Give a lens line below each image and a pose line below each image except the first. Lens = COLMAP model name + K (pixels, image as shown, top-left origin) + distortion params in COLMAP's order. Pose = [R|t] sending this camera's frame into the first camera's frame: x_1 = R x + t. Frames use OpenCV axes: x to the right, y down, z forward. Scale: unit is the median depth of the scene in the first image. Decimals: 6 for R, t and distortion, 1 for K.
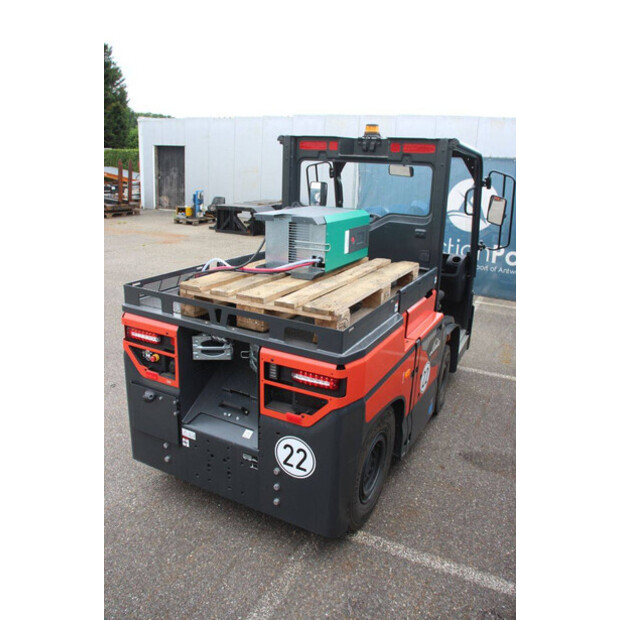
lens RADIAL K [[508.5, 0, 310.0], [0, 508.5, 310.0], [0, 0, 1]] dist [-0.162035, 0.134022]
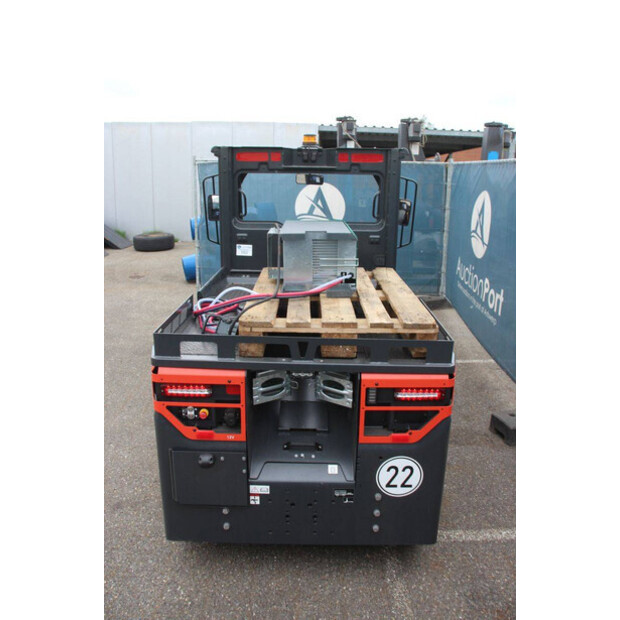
lens RADIAL K [[508.5, 0, 310.0], [0, 508.5, 310.0], [0, 0, 1]] dist [-0.162035, 0.134022]
pose [[0.887655, -0.145226, 0.437010, -0.496882], [0.149676, 0.988433, 0.024450, -0.070038], [-0.435506, 0.043706, 0.899124, 0.162147]]
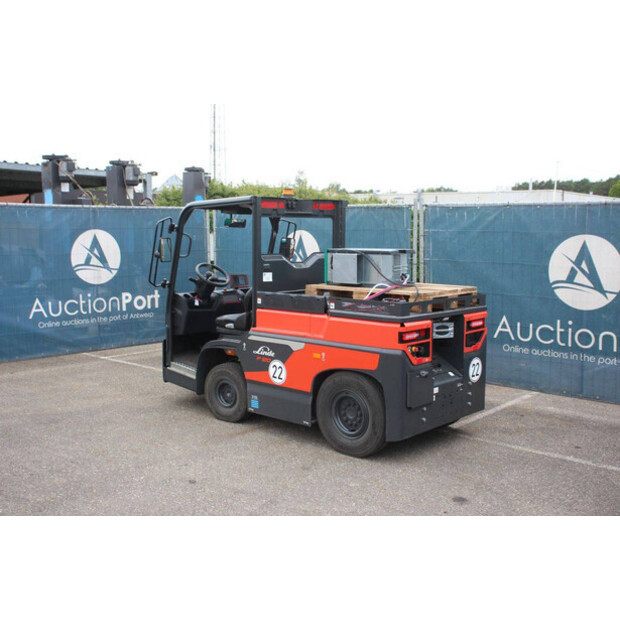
lens RADIAL K [[722.9, 0, 310.0], [0, 722.9, 310.0], [0, 0, 1]] dist [-0.014295, -0.016121]
pose [[0.250328, -0.147340, 0.956884, -2.412303], [0.281678, 0.956681, 0.073620, -0.259035], [-0.926279, 0.251104, 0.280986, 0.665719]]
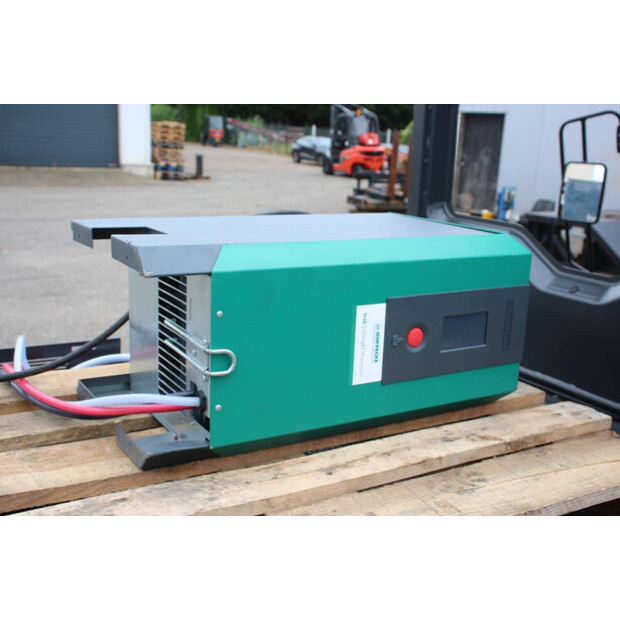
lens RADIAL K [[755.6, 0, 310.0], [0, 755.6, 310.0], [0, 0, 1]] dist [0.004589, 0.029648]
pose [[0.853161, 0.125257, -0.506386, 0.278691], [-0.163827, 0.985966, -0.032133, -0.147102], [0.495254, 0.110374, 0.861708, 0.686098]]
